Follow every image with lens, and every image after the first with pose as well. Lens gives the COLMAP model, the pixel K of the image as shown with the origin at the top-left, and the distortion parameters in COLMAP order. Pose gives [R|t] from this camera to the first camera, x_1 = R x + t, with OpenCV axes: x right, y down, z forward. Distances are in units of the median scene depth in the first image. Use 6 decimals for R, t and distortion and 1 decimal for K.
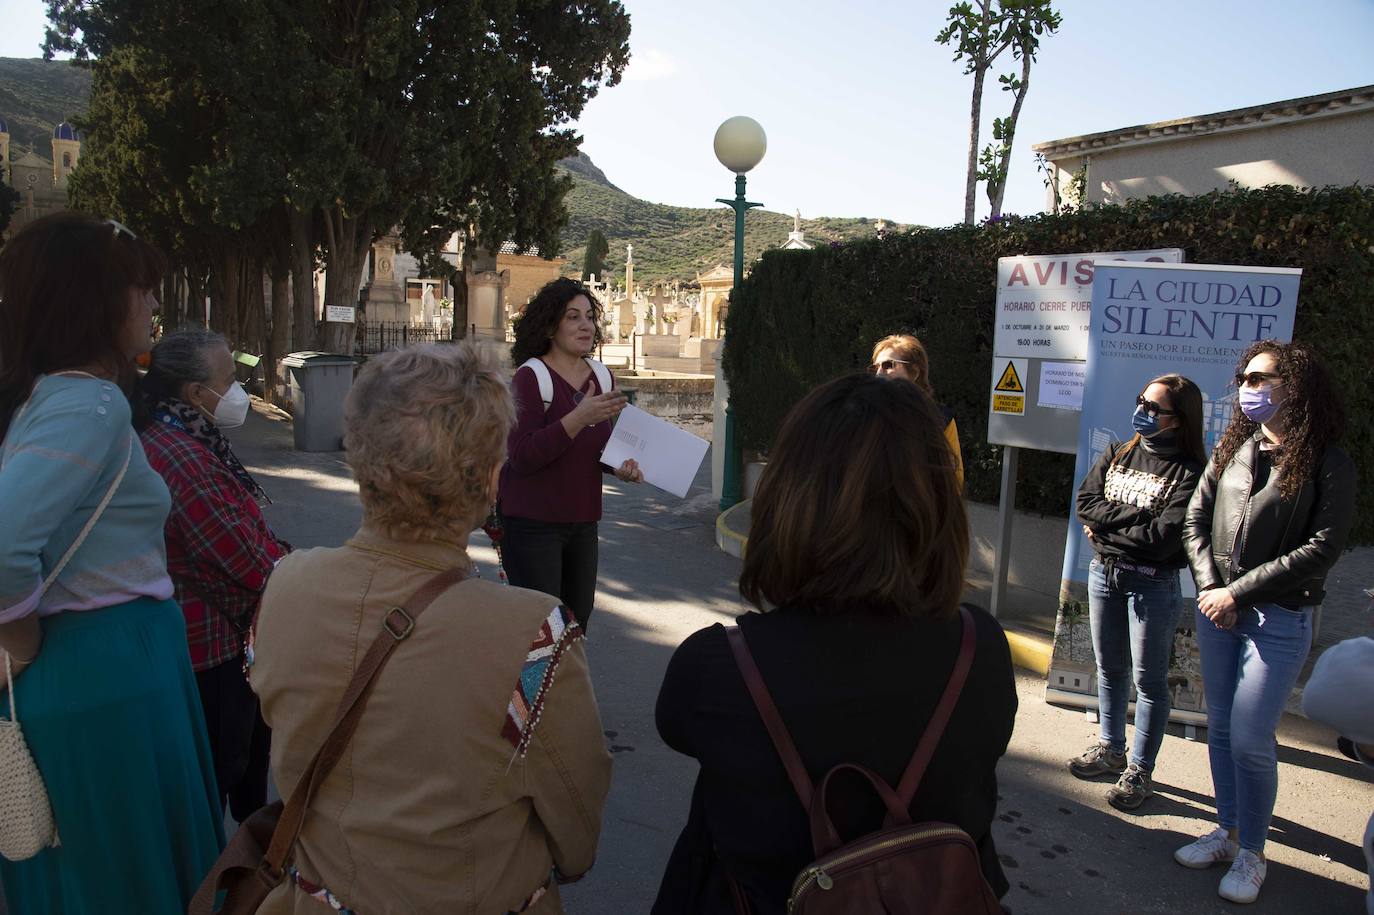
lens RADIAL K [[938.8, 0, 682.9], [0, 938.8, 461.7], [0, 0, 1]] dist [-0.114007, 0.070489]
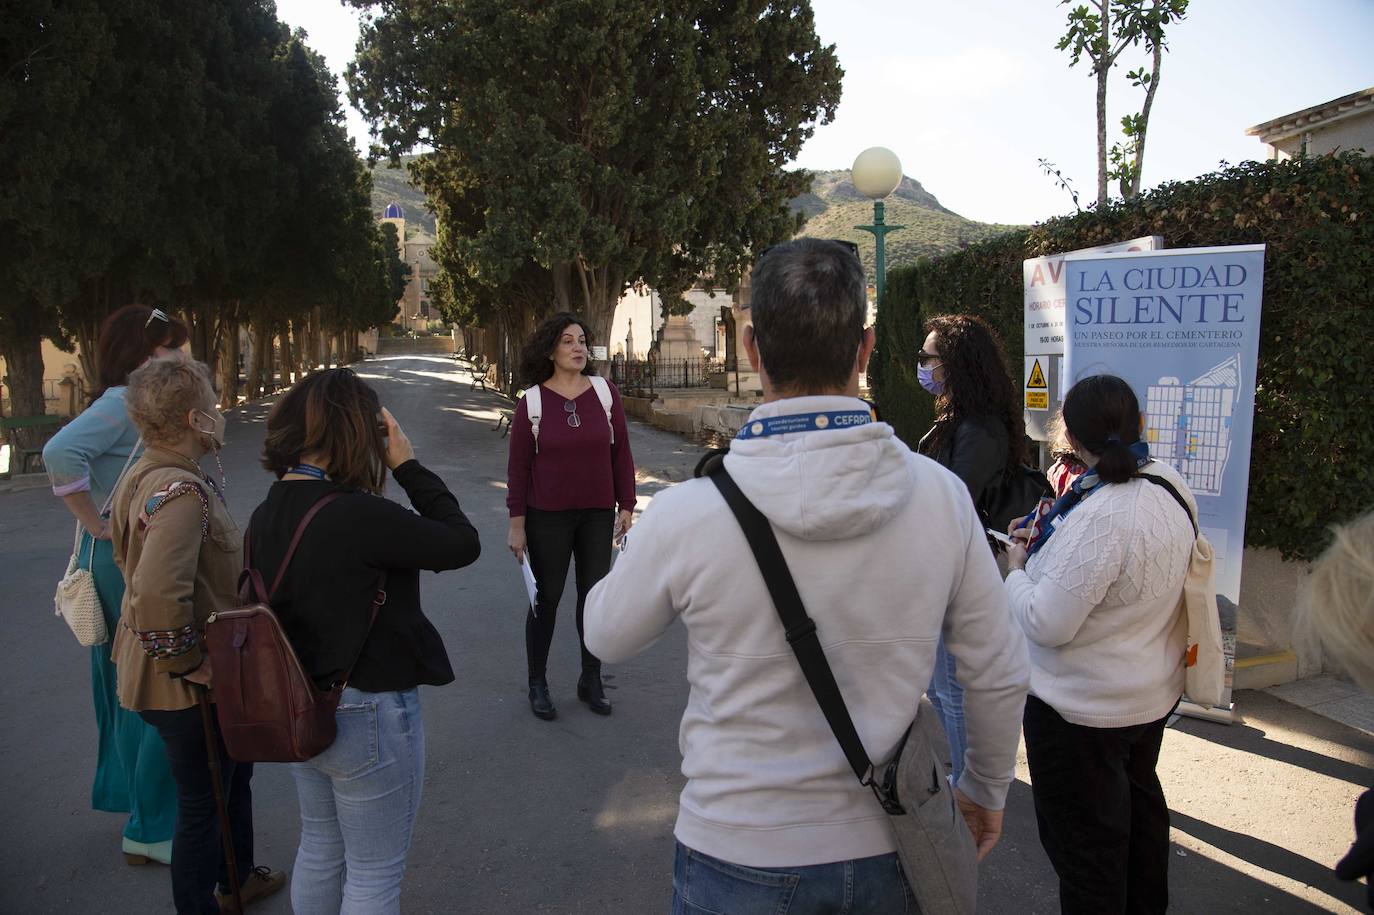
lens RADIAL K [[938.8, 0, 682.9], [0, 938.8, 461.7], [0, 0, 1]] dist [-0.114007, 0.070489]
pose [[0.935755, -0.020064, -0.352080, 0.234110], [0.008321, 0.999358, -0.034836, 0.026415], [0.352553, 0.029668, 0.935321, -0.068393]]
